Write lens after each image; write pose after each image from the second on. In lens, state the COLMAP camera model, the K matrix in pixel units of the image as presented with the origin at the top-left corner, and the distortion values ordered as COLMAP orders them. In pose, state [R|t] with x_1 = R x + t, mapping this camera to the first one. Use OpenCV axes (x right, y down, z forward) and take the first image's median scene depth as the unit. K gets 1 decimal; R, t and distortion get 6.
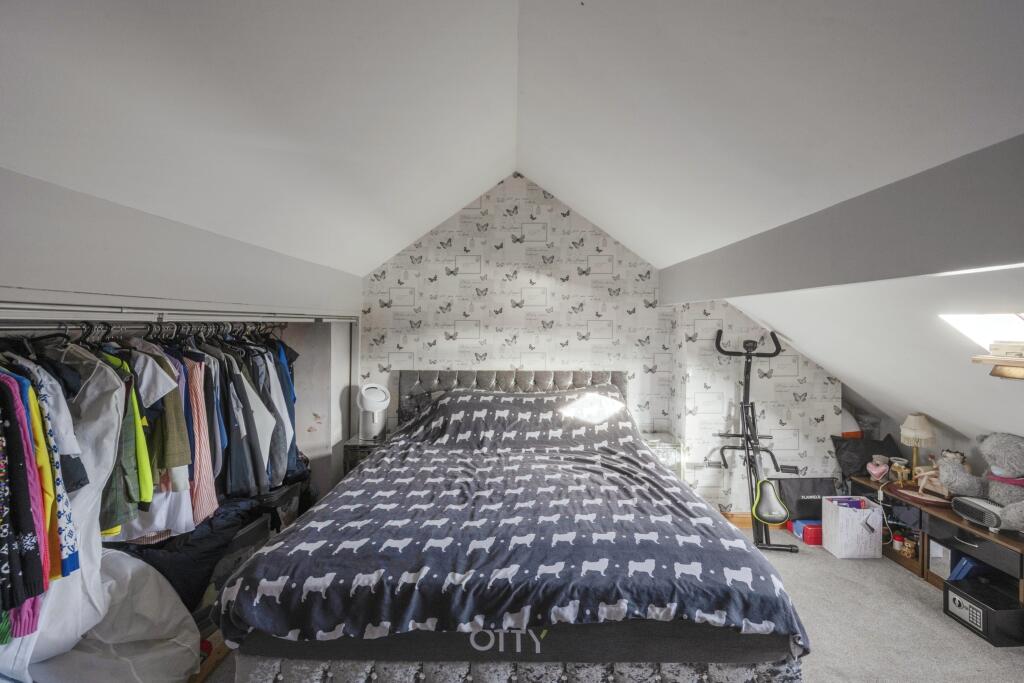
lens RADIAL K [[414.6, 0, 510.3], [0, 414.6, 336.9], [0, 0, 1]] dist [-0.001145, -0.000319]
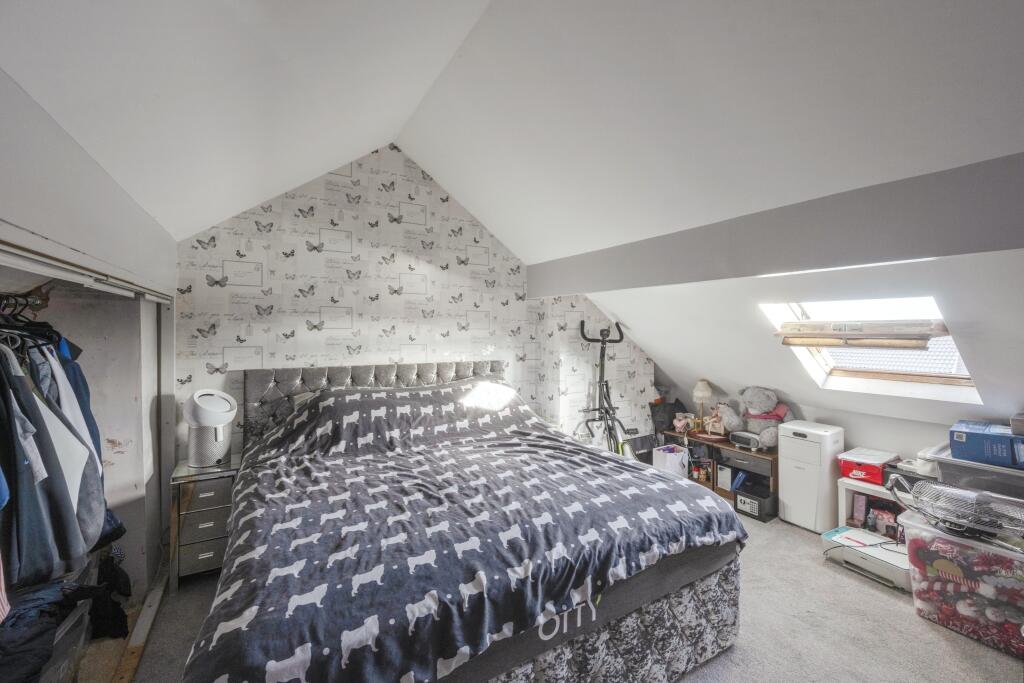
lens RADIAL K [[411.9, 0, 534.4], [0, 411.9, 340.5], [0, 0, 1]] dist [-0.000551, -0.000220]
pose [[0.854662, -0.014813, 0.518973, -0.239706], [0.011633, 0.999888, 0.009382, 0.030338], [-0.519054, -0.001981, 0.854739, 0.093743]]
